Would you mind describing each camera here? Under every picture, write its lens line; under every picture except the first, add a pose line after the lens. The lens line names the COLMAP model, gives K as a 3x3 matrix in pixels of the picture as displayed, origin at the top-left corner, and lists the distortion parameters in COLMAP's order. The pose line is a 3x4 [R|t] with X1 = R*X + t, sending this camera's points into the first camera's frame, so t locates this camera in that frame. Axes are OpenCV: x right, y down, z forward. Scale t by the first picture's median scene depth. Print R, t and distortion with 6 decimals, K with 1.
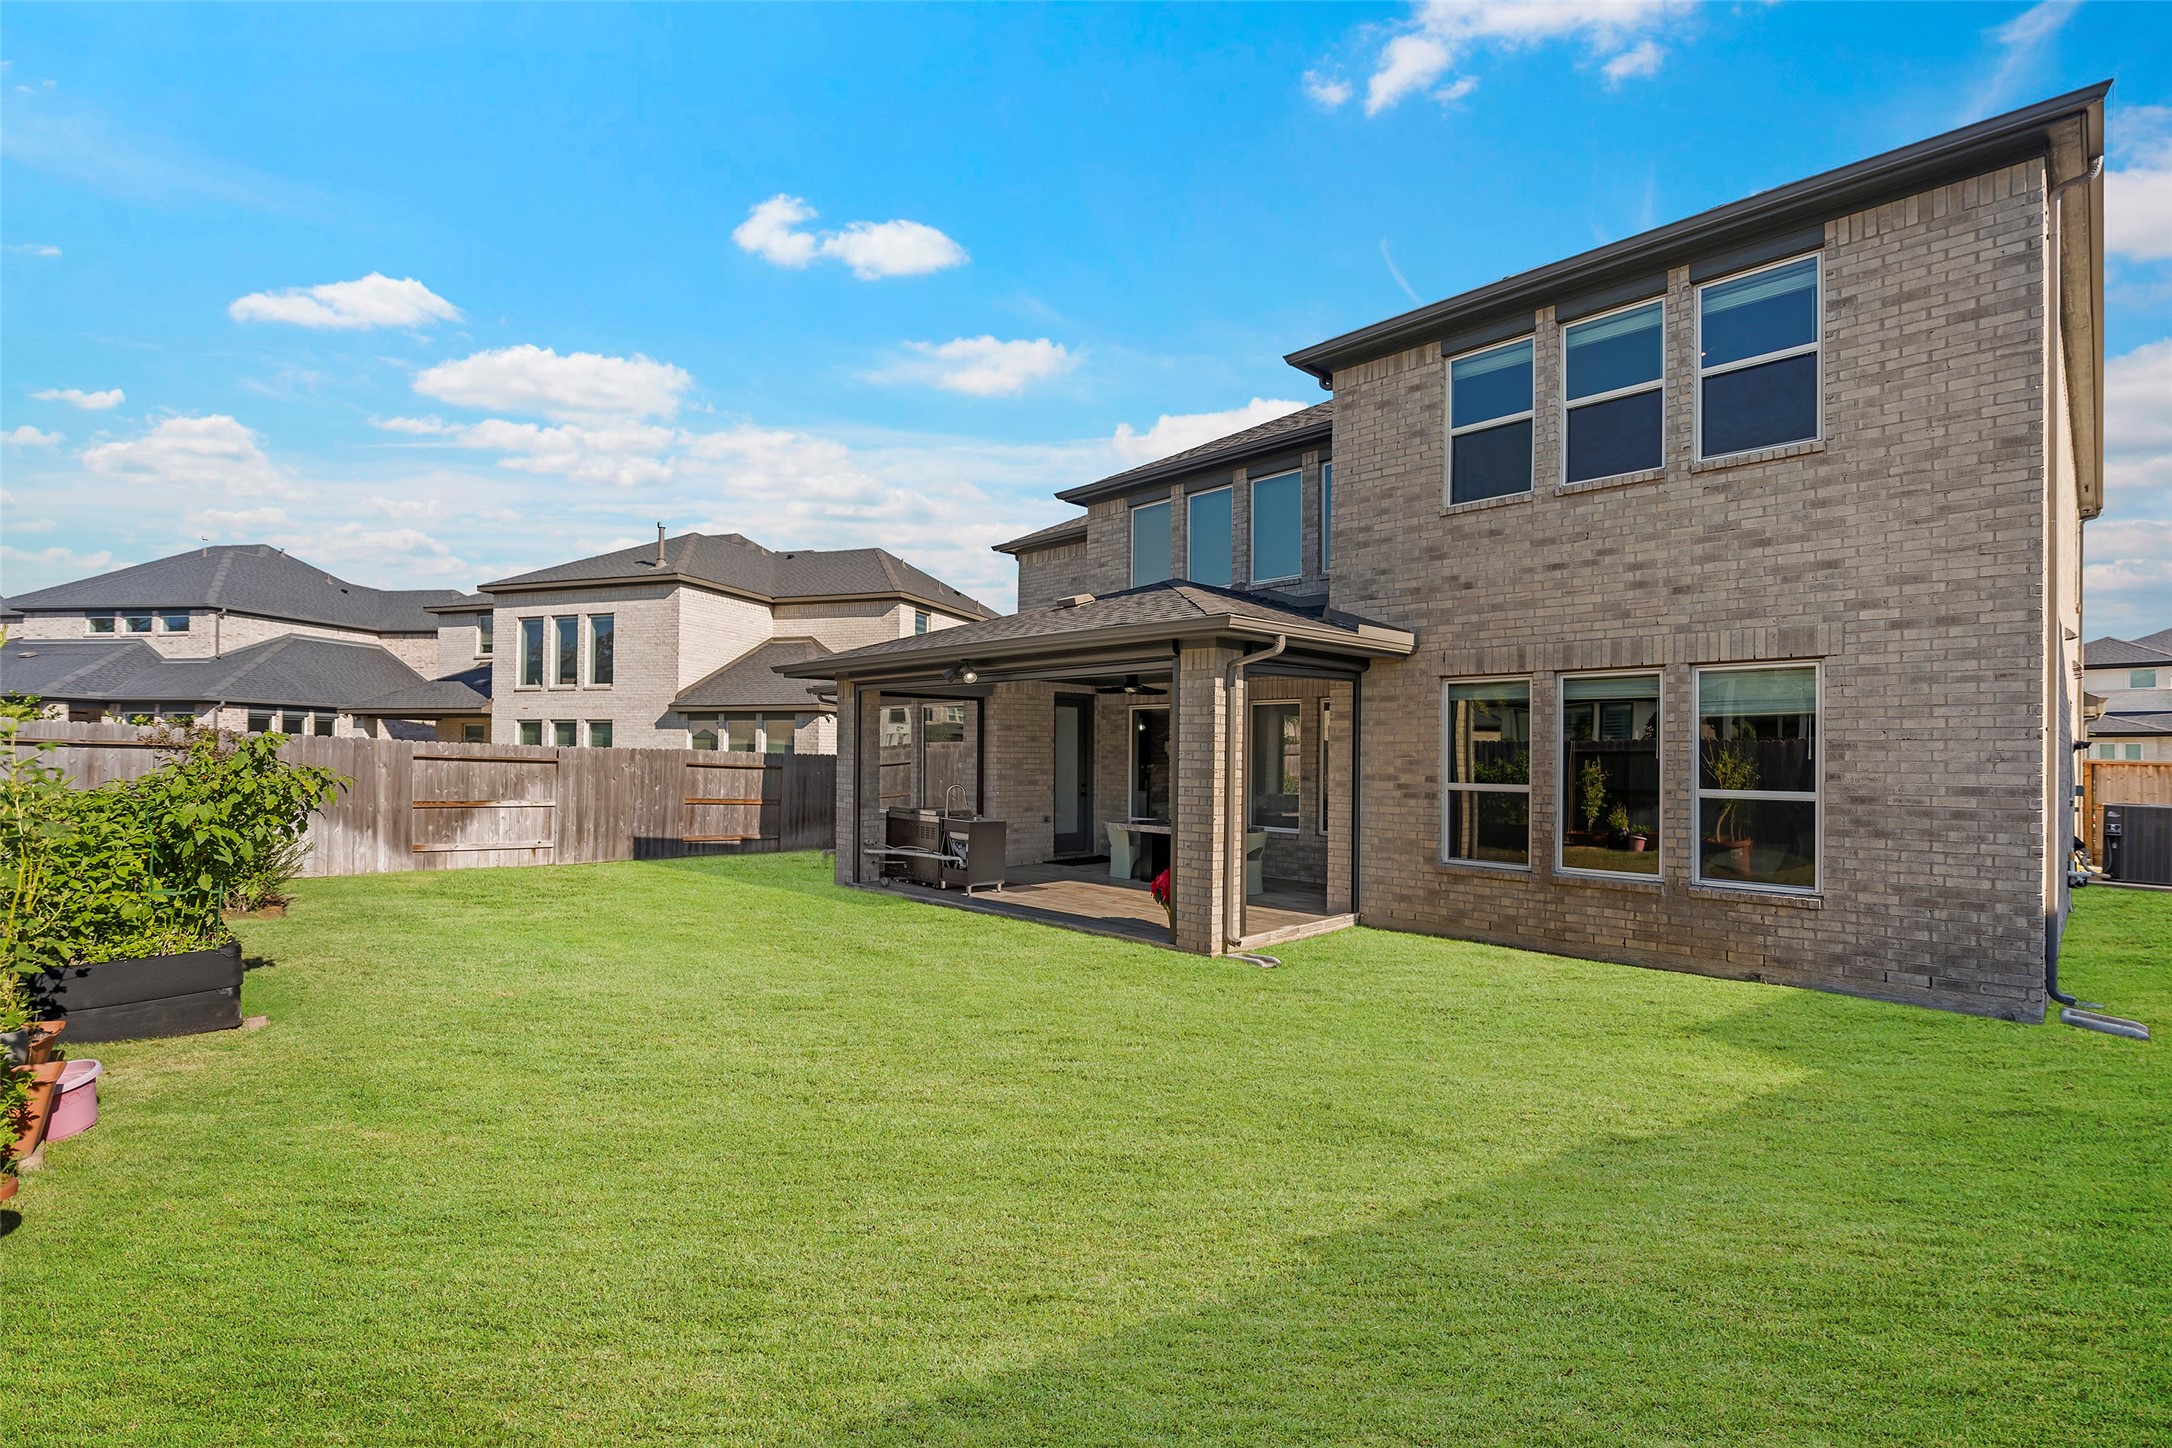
lens RADIAL K [[991.5, 0, 1082.4], [0, 991.5, 725.4], [0, 0, 1]] dist [0.003544, 0.000527]
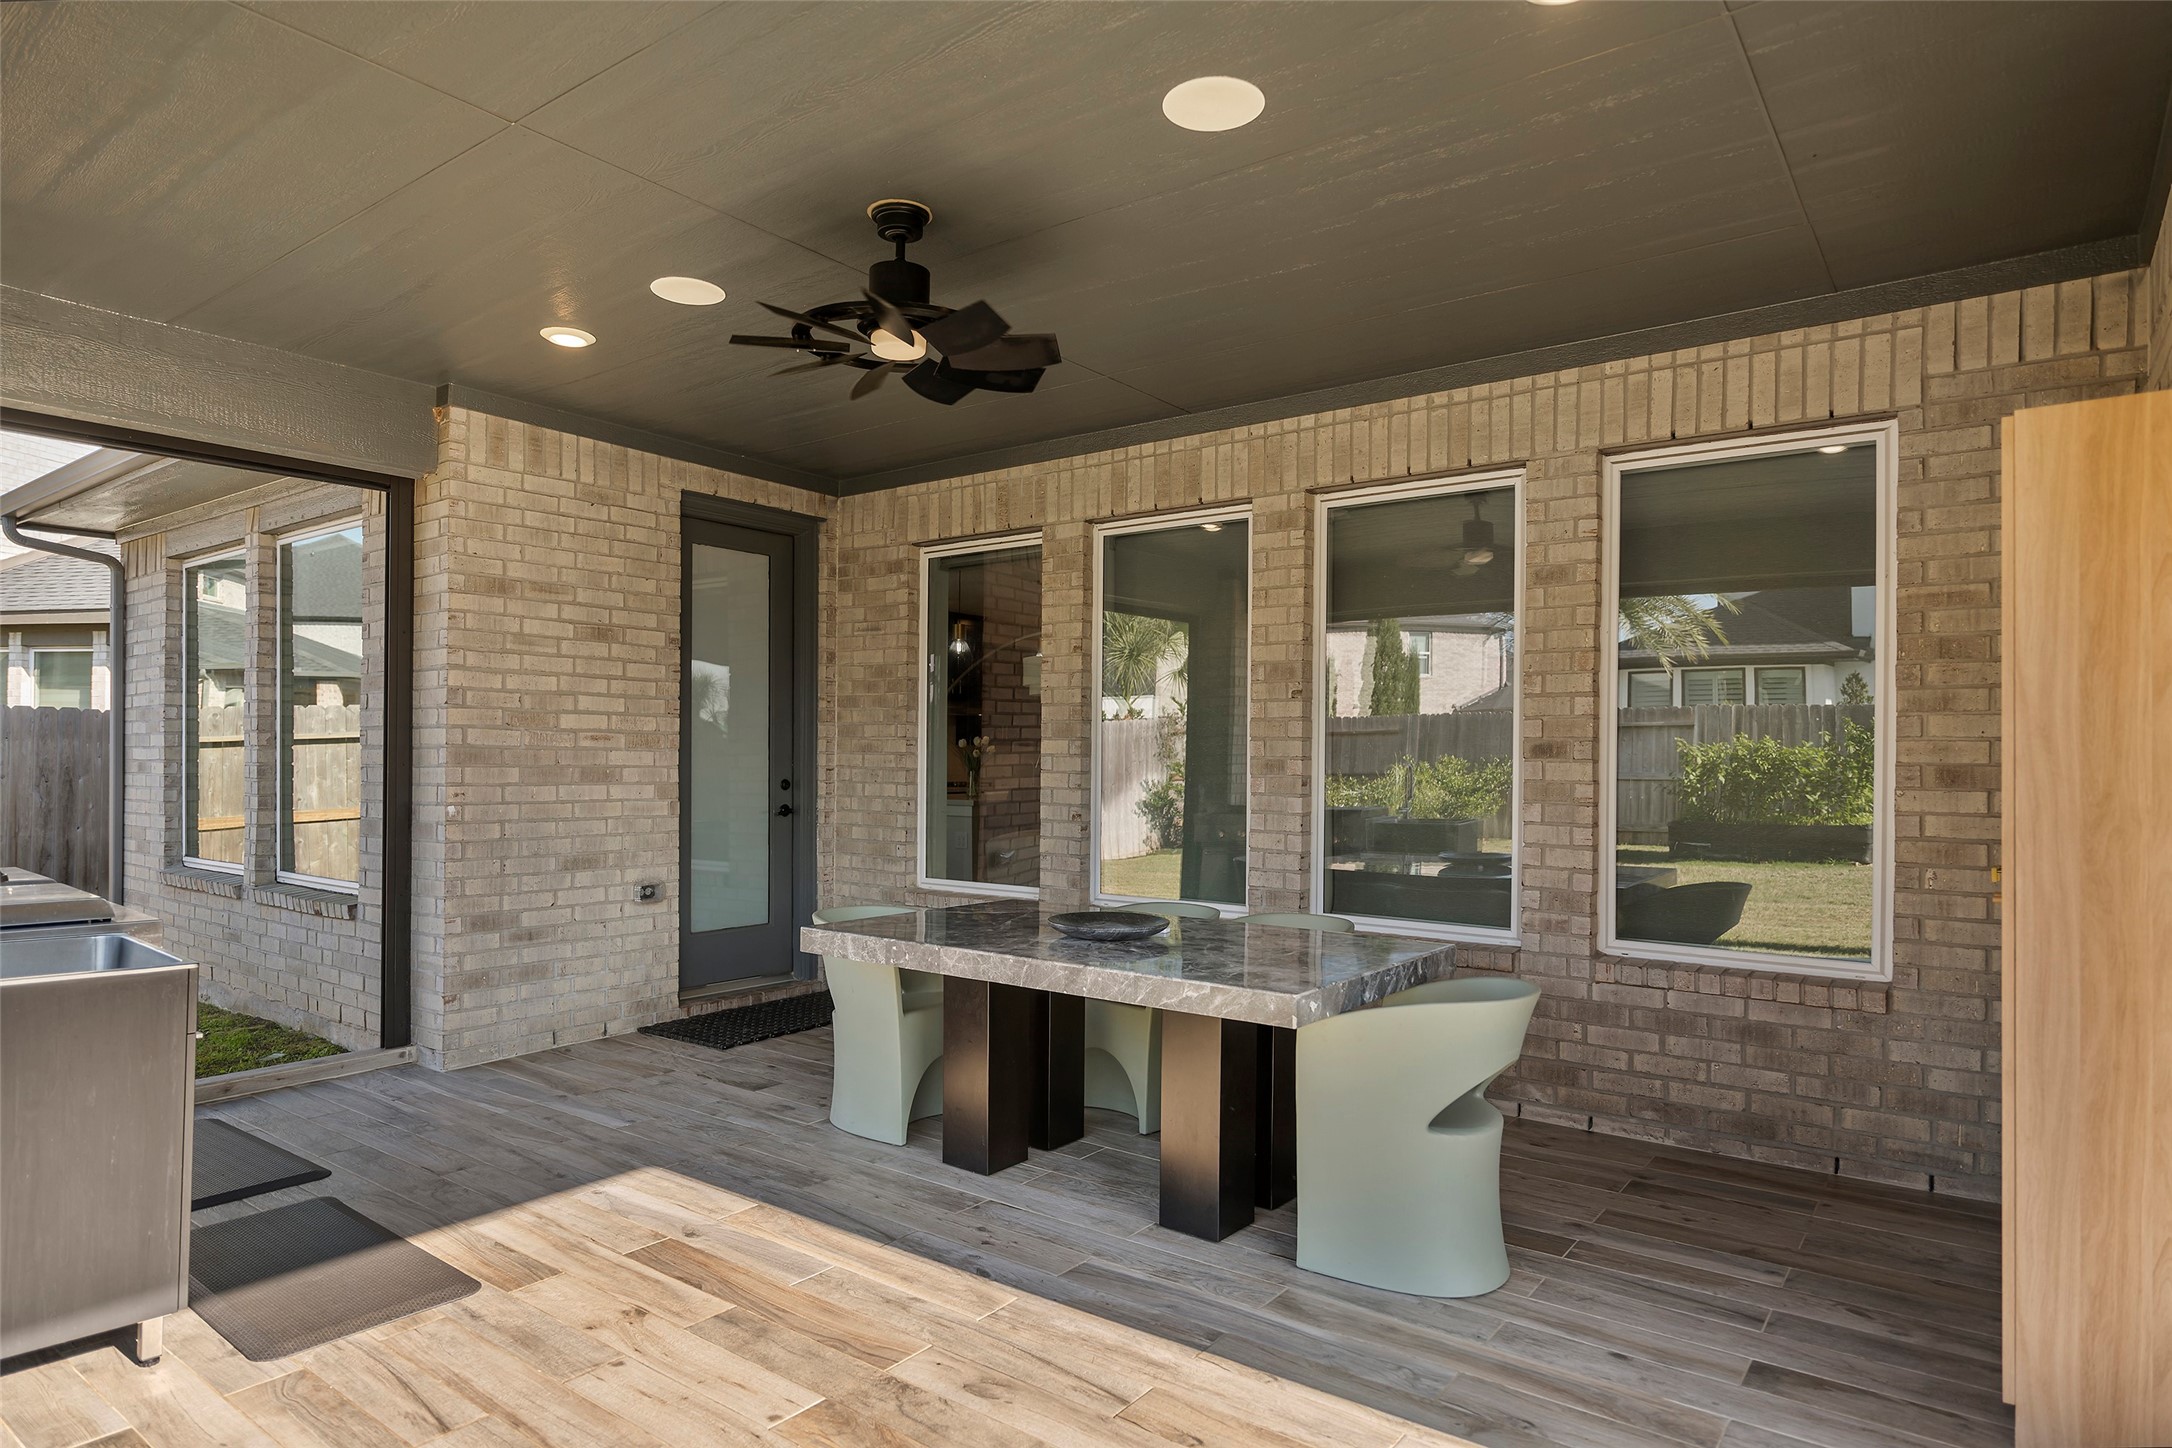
lens RADIAL K [[1235.3, 0, 1090.2], [0, 1235.3, 735.3], [0, 0, 1]] dist [0.003747, 0.000347]
pose [[0.987599, -0.005466, 0.156901, 0.039504], [0.005319, 0.999985, 0.001354, 0.045109], [-0.156906, -0.000503, 0.987613, 0.588360]]
